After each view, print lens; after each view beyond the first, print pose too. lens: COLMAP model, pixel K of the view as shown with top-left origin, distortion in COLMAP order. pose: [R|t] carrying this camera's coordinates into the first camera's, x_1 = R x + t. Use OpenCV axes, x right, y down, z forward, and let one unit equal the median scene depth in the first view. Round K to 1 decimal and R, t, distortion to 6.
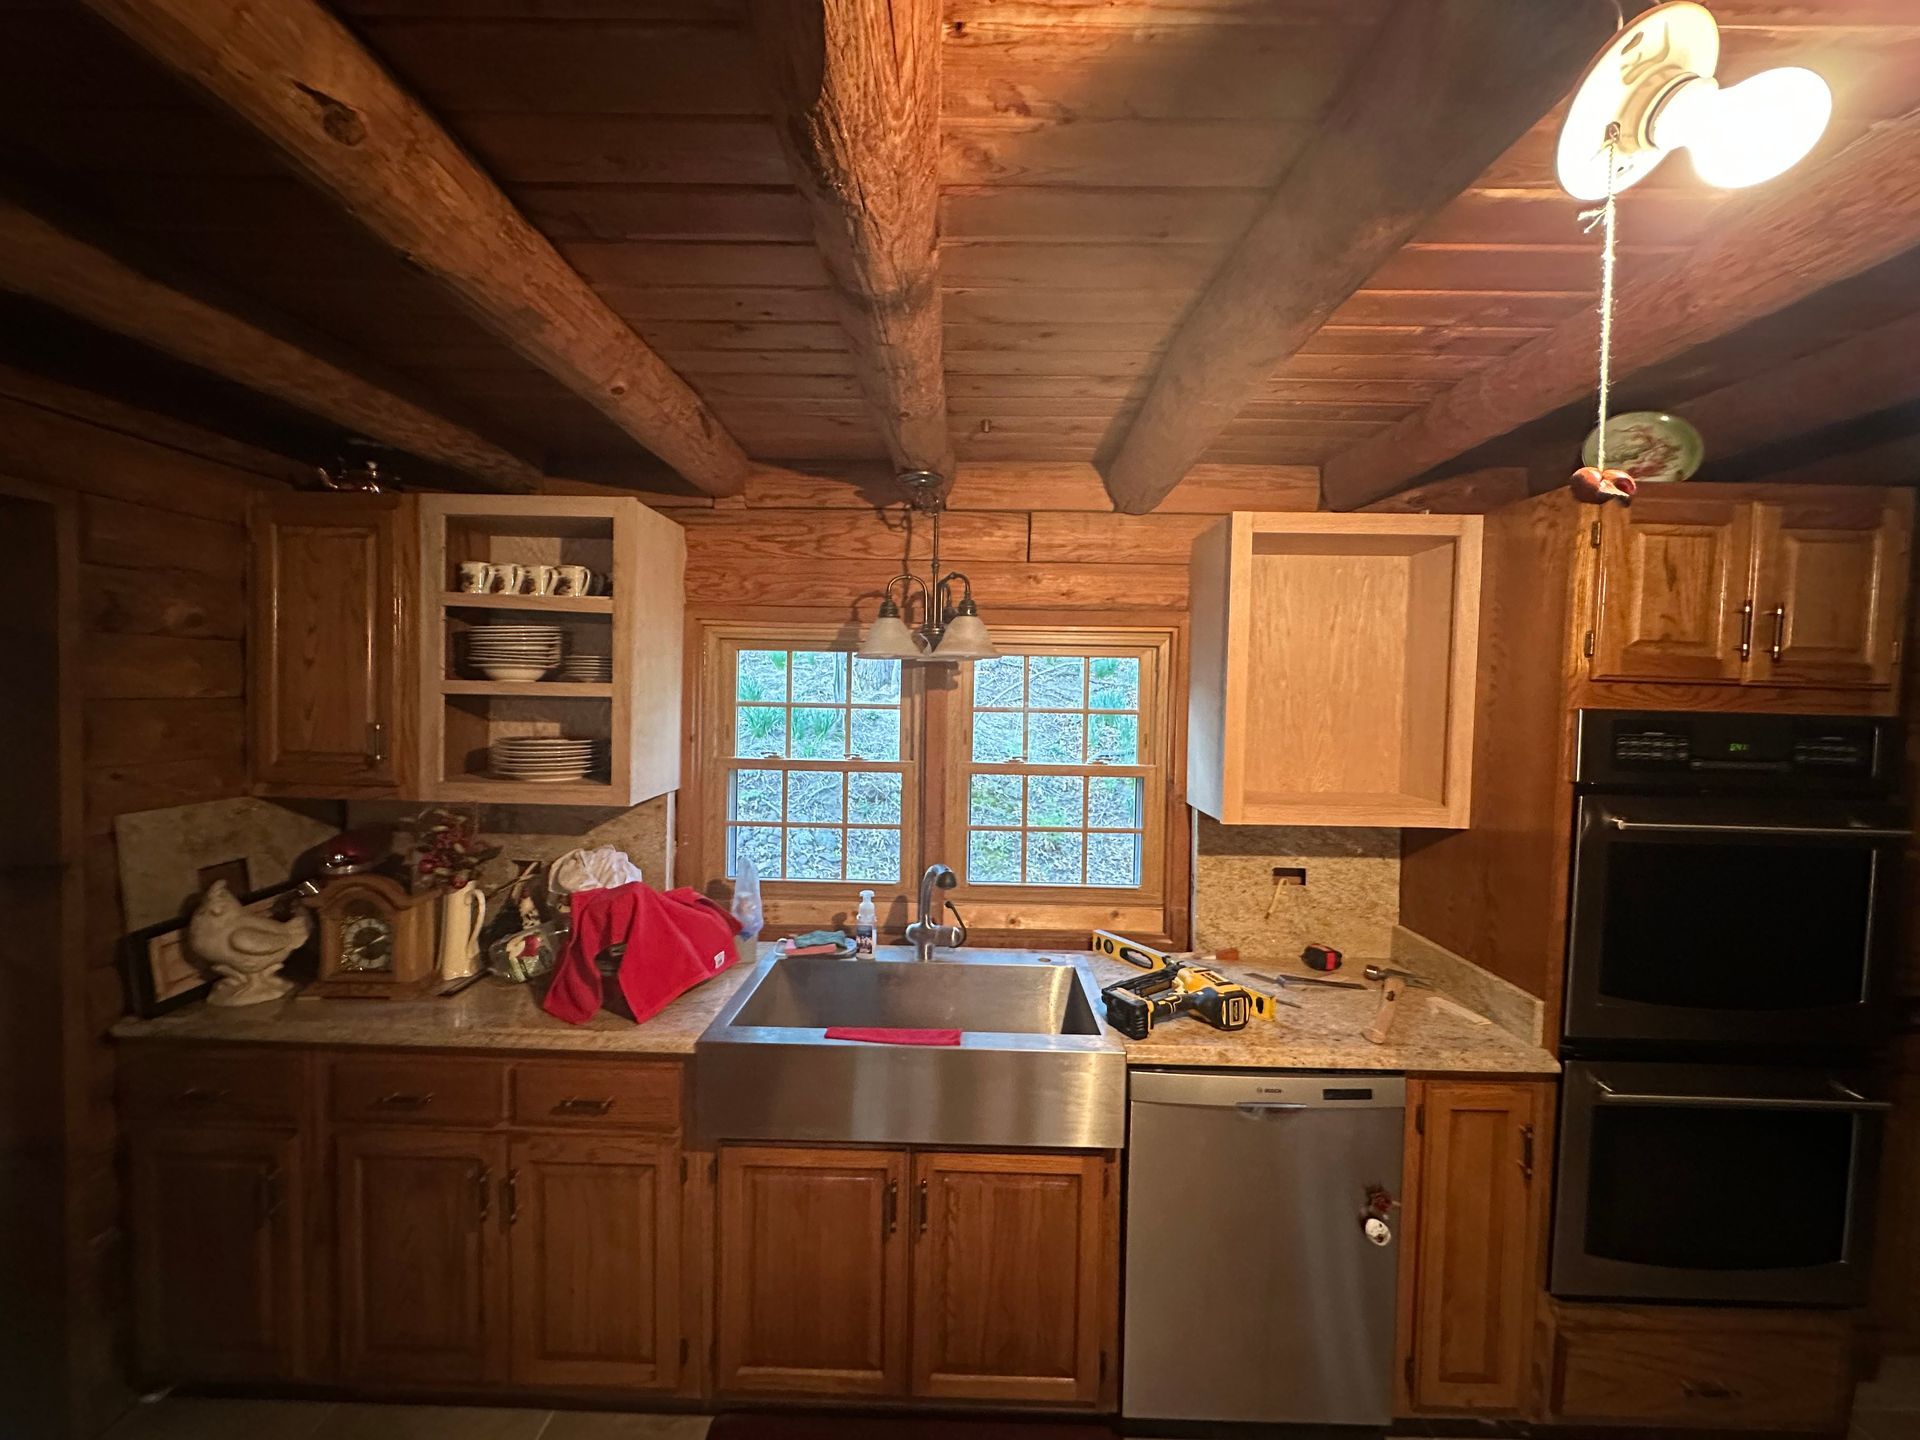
lens RADIAL K [[768.5, 0, 953.4], [0, 768.5, 710.6], [0, 0, 1]] dist [0.003040, -0.000149]
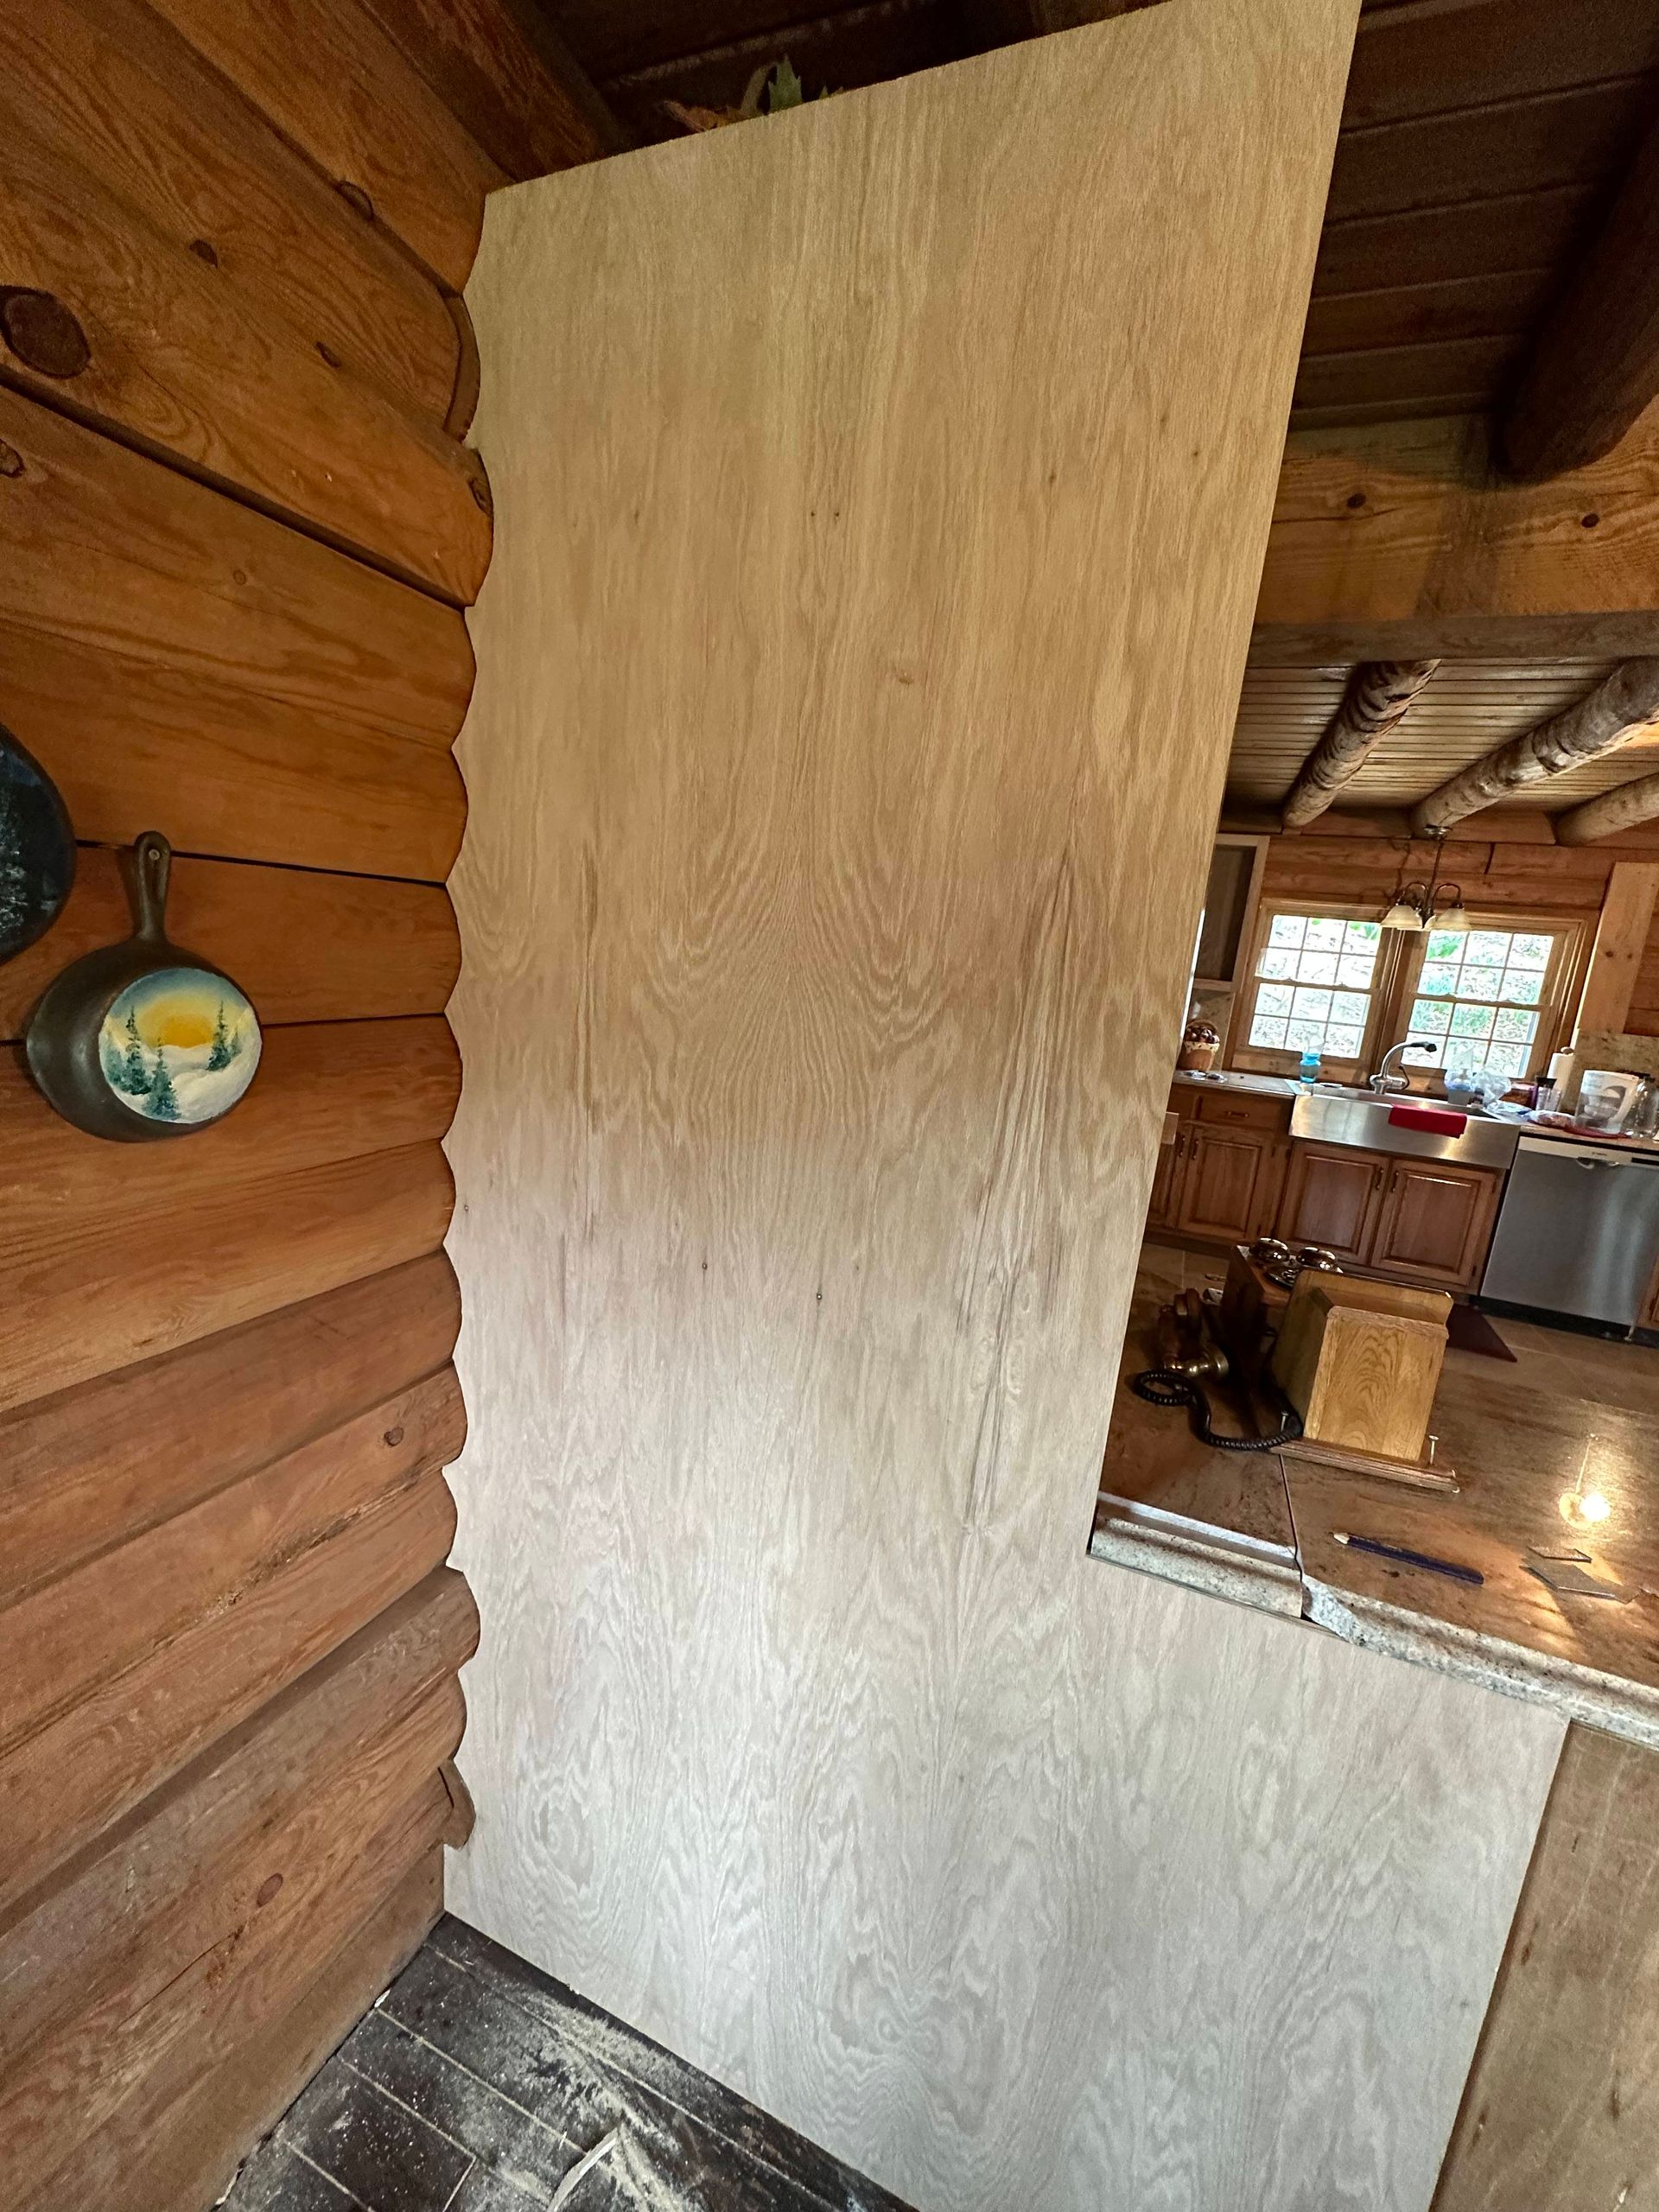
lens RADIAL K [[885.3, 0, 837.9], [0, 885.3, 1097.5], [0, 0, 1]] dist [0.003040, -0.000149]
pose [[0.929562, 0.132846, -0.343898, -0.491908], [-0.083270, 0.984371, 0.155178, 0.105907], [0.359138, -0.115611, 0.926096, -1.372349]]
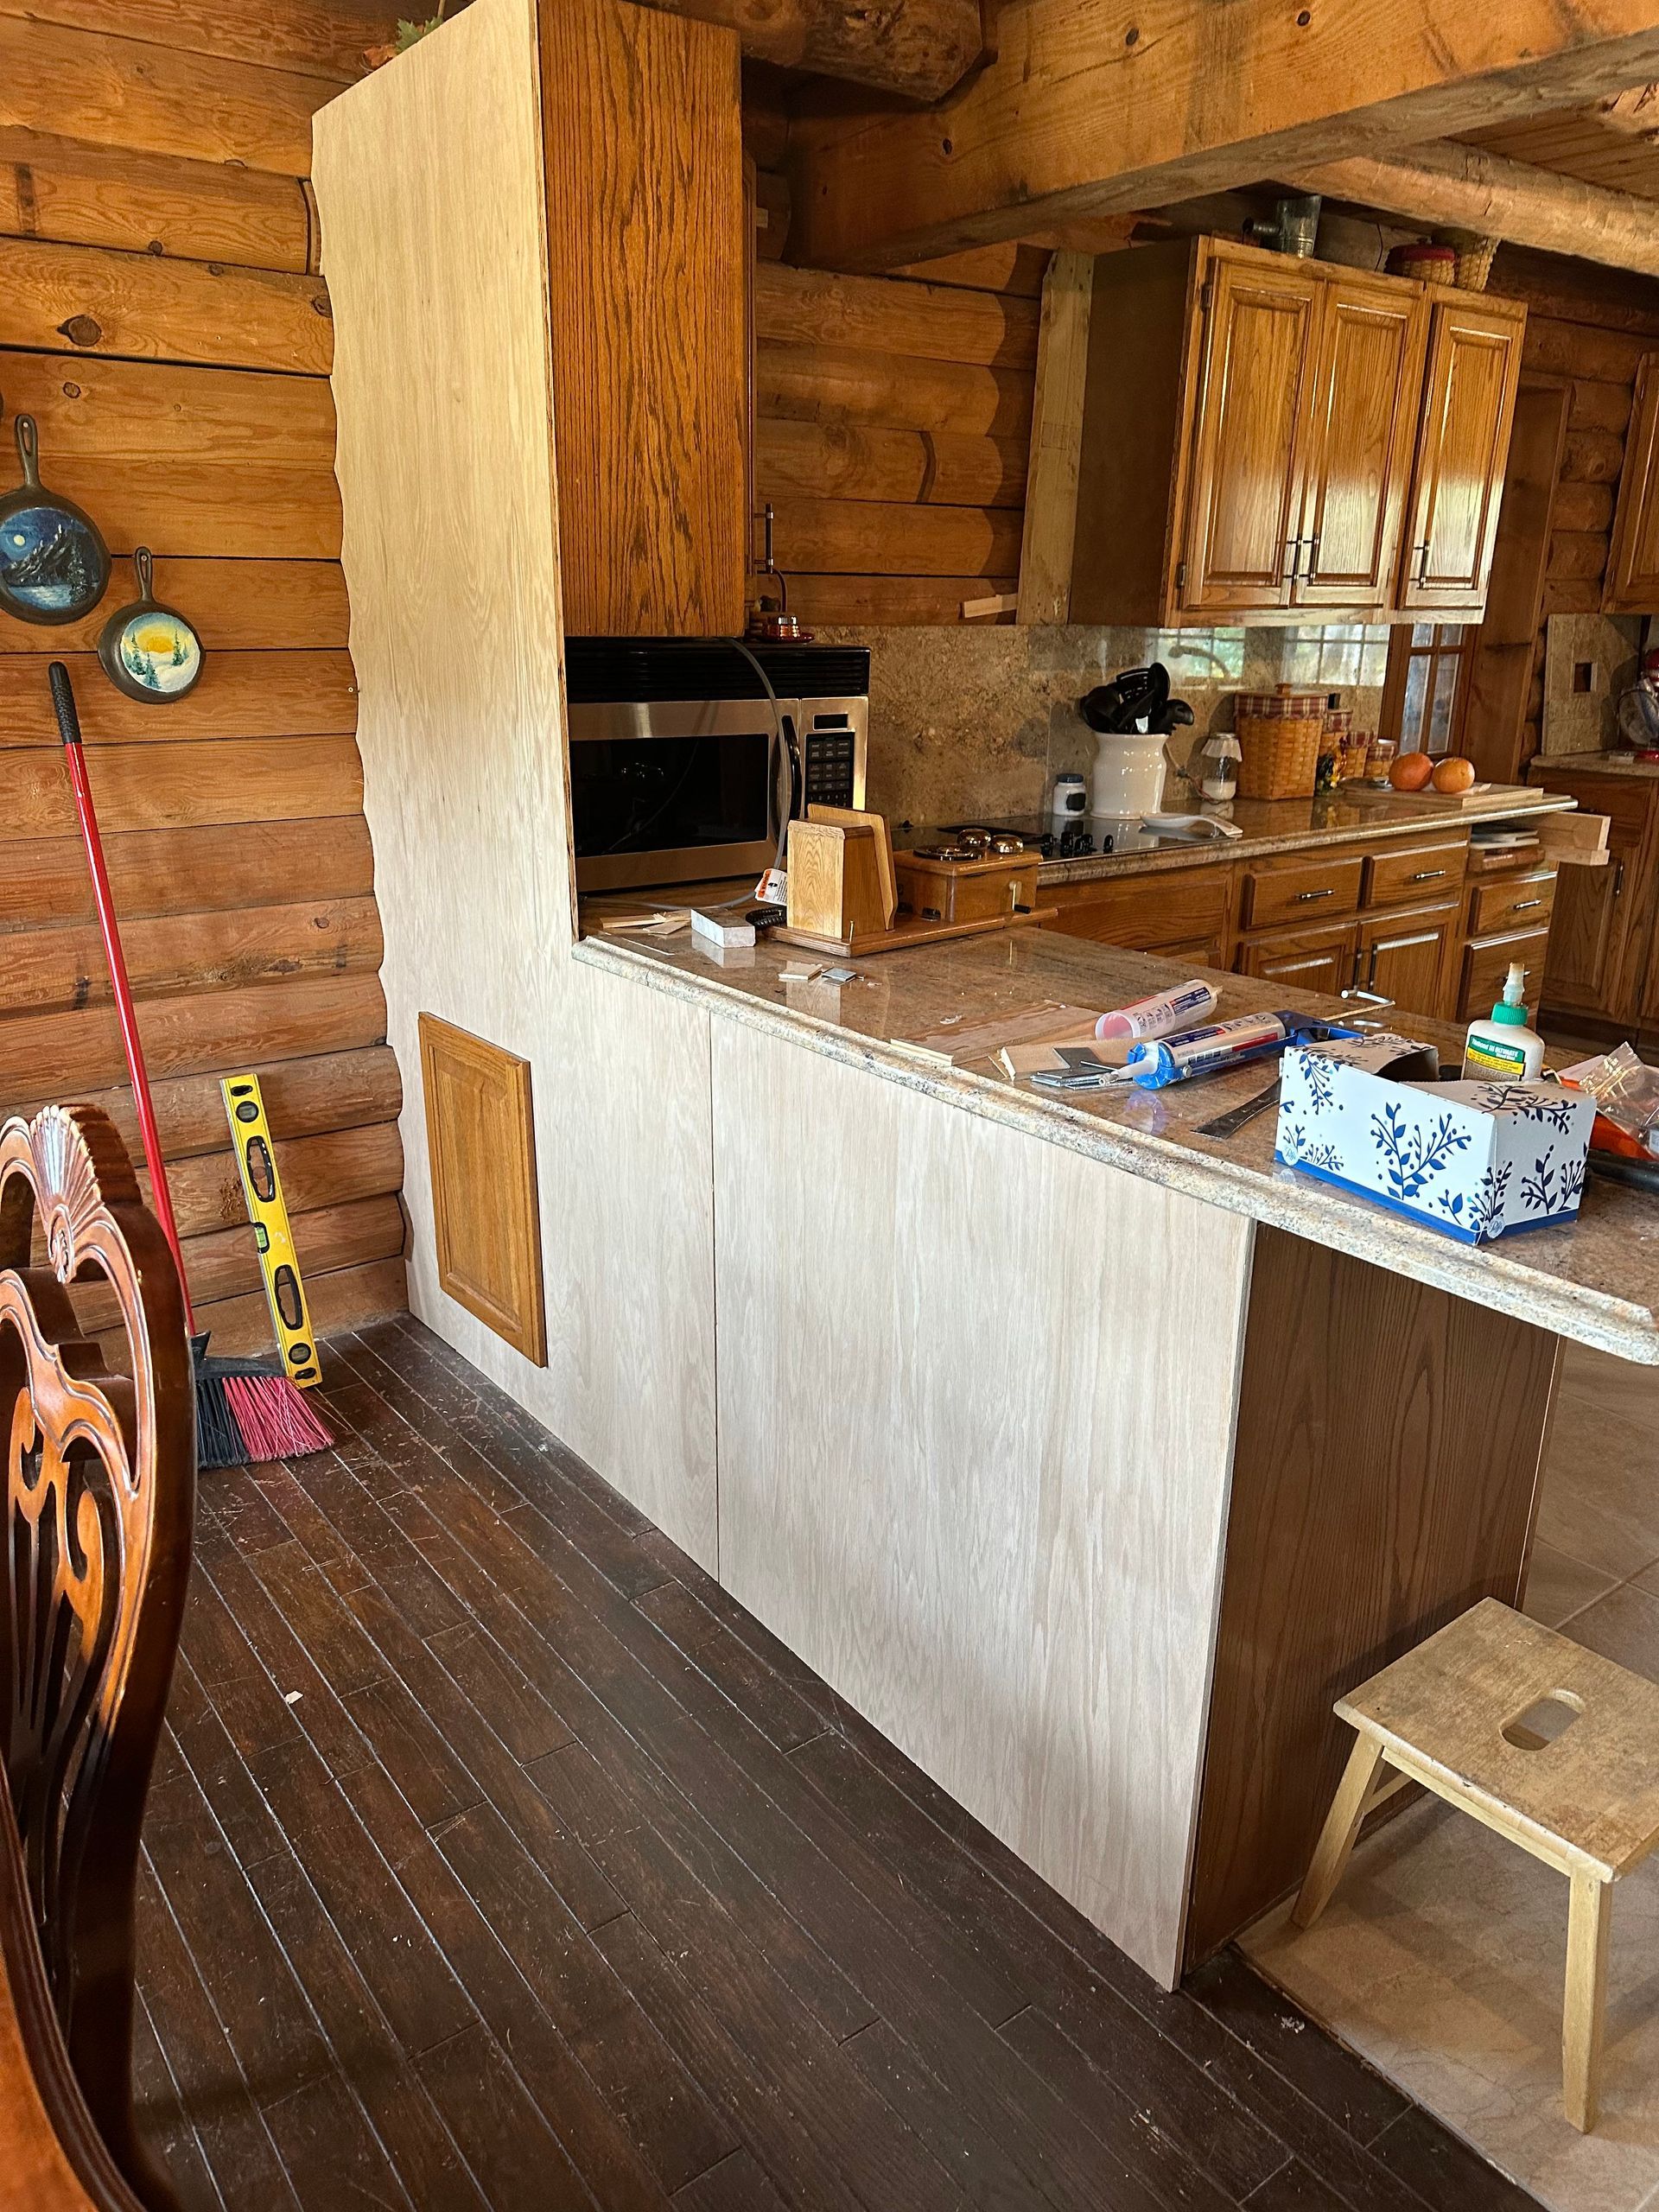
lens RADIAL K [[1583.2, 0, 819.9], [0, 1583.2, 1092.1], [0, 0, 1]] dist [0.033823, -0.021186]
pose [[0.601629, 0.223227, -0.766950, 0.459901], [-0.008605, 0.961912, 0.273222, 0.143481], [0.798729, -0.157779, 0.580636, -1.507323]]
